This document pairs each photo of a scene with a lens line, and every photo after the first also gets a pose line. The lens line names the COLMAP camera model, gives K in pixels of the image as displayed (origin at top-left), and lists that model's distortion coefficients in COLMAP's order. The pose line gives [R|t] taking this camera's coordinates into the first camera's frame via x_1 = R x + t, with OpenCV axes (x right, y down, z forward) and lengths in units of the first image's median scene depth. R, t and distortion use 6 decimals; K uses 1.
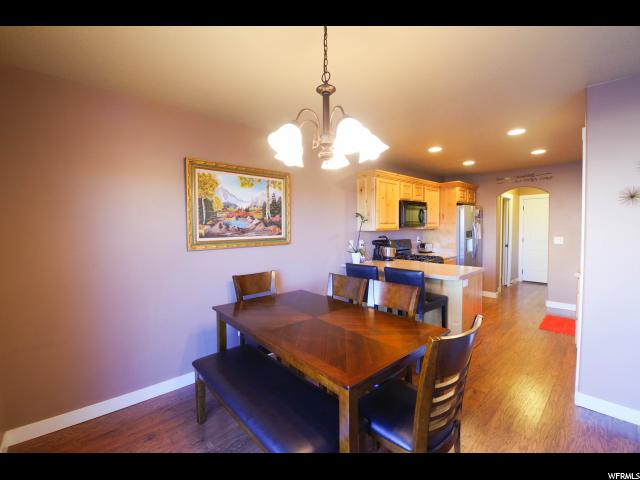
lens RADIAL K [[278.2, 0, 323.0], [0, 278.2, 237.6], [0, 0, 1]] dist [-0.012913, -0.003744]
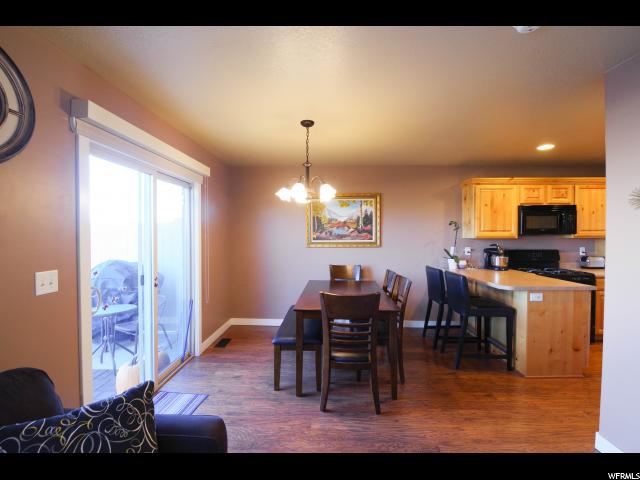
lens RADIAL K [[278.2, 0, 314.7], [0, 278.2, 237.4], [0, 0, 1]] dist [-0.012913, -0.003744]
pose [[0.709125, 0.016455, -0.704891, 0.488257], [-0.032942, 0.999409, -0.009810, 0.000914], [0.704313, 0.030177, 0.709248, -0.120423]]
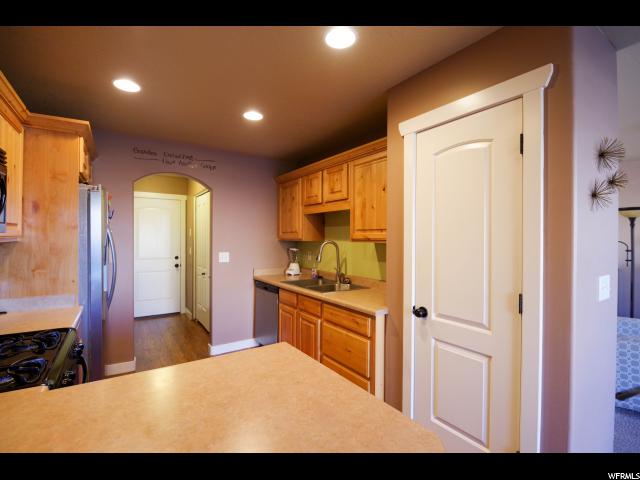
lens RADIAL K [[301.1, 0, 319.0], [0, 301.1, 237.2], [0, 0, 1]] dist [-0.000812, -0.003669]
pose [[0.166015, 0.009063, 0.986082, 0.149324], [0.031157, 0.999410, -0.014431, -0.027794], [-0.985631, 0.033119, 0.165635, 0.769874]]
